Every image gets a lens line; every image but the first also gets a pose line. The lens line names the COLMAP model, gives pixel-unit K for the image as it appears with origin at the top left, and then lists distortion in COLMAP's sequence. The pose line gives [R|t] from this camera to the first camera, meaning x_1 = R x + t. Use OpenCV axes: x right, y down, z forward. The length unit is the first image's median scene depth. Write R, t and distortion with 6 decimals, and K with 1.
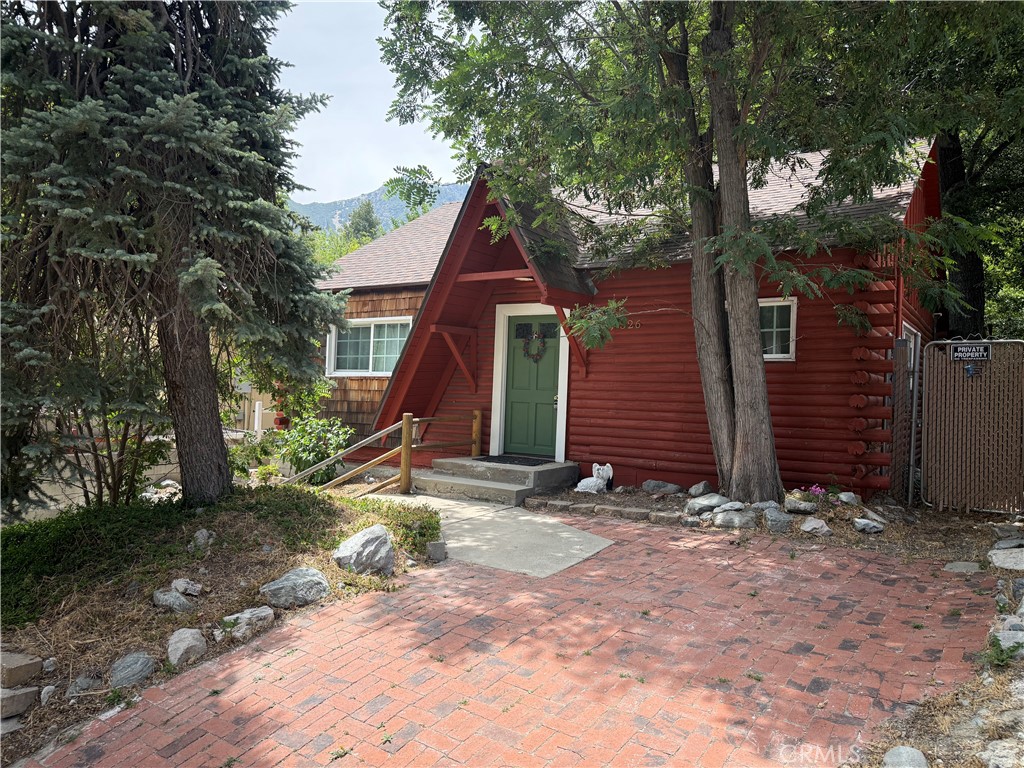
lens RADIAL K [[728.9, 0, 516.2], [0, 728.9, 388.5], [0, 0, 1]] dist [0.033327, -0.044466]
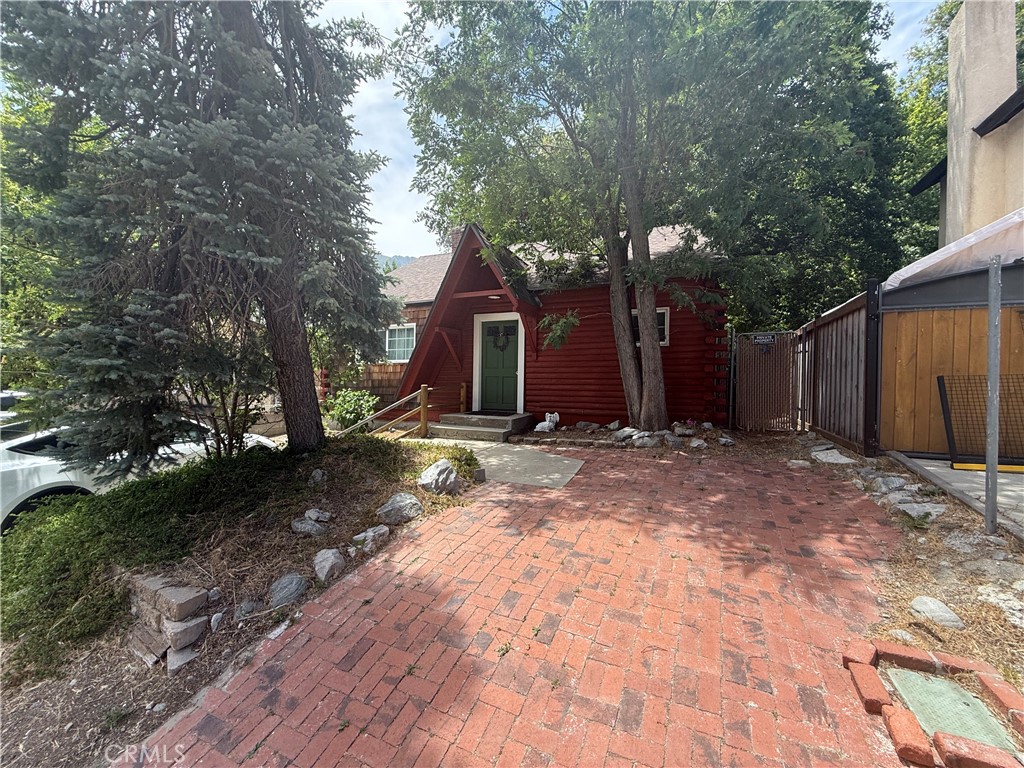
lens RADIAL K [[413.7, 0, 513.9], [0, 413.7, 384.3], [0, 0, 1]] dist [-0.001485, 0.000188]
pose [[0.984998, -0.027375, 0.170380, -0.144563], [0.023259, 0.999388, 0.026111, 0.019018], [-0.170991, -0.021757, 0.985032, 0.147275]]
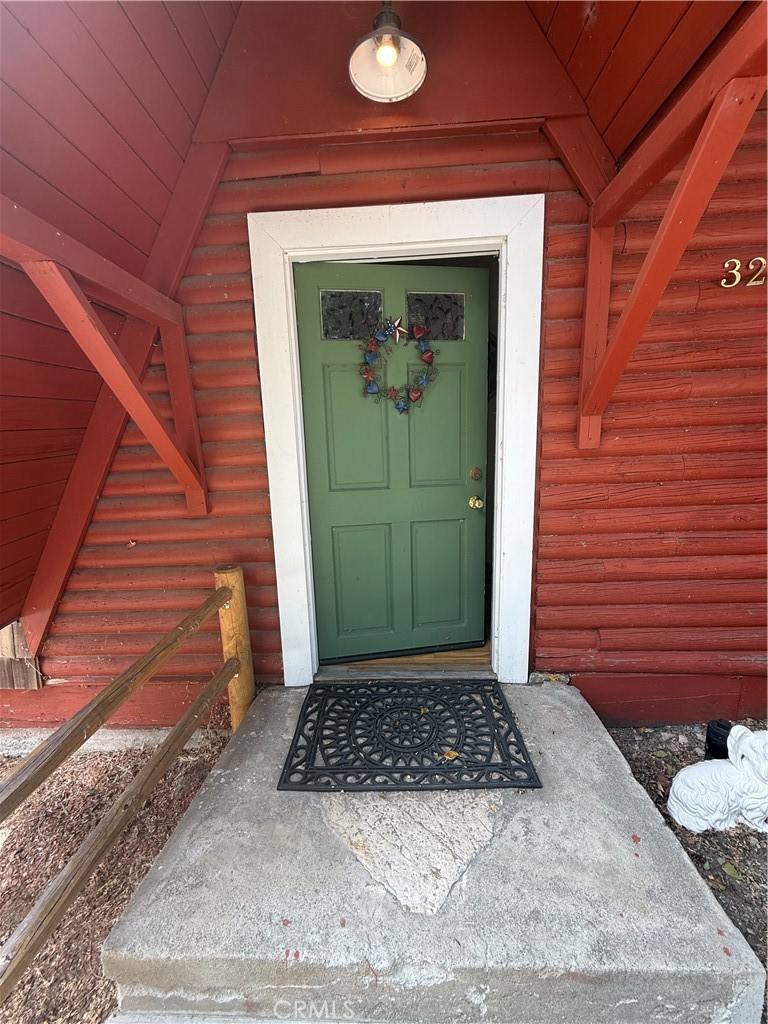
lens RADIAL K [[413.7, 0, 399.3], [0, 413.7, 527.8], [0, 0, 1]] dist [-0.001485, 0.000188]
pose [[0.850140, -0.154913, 0.503254, -0.114301], [0.063069, 0.978821, 0.194760, -0.028505], [-0.522767, -0.133834, 0.841905, 1.175160]]
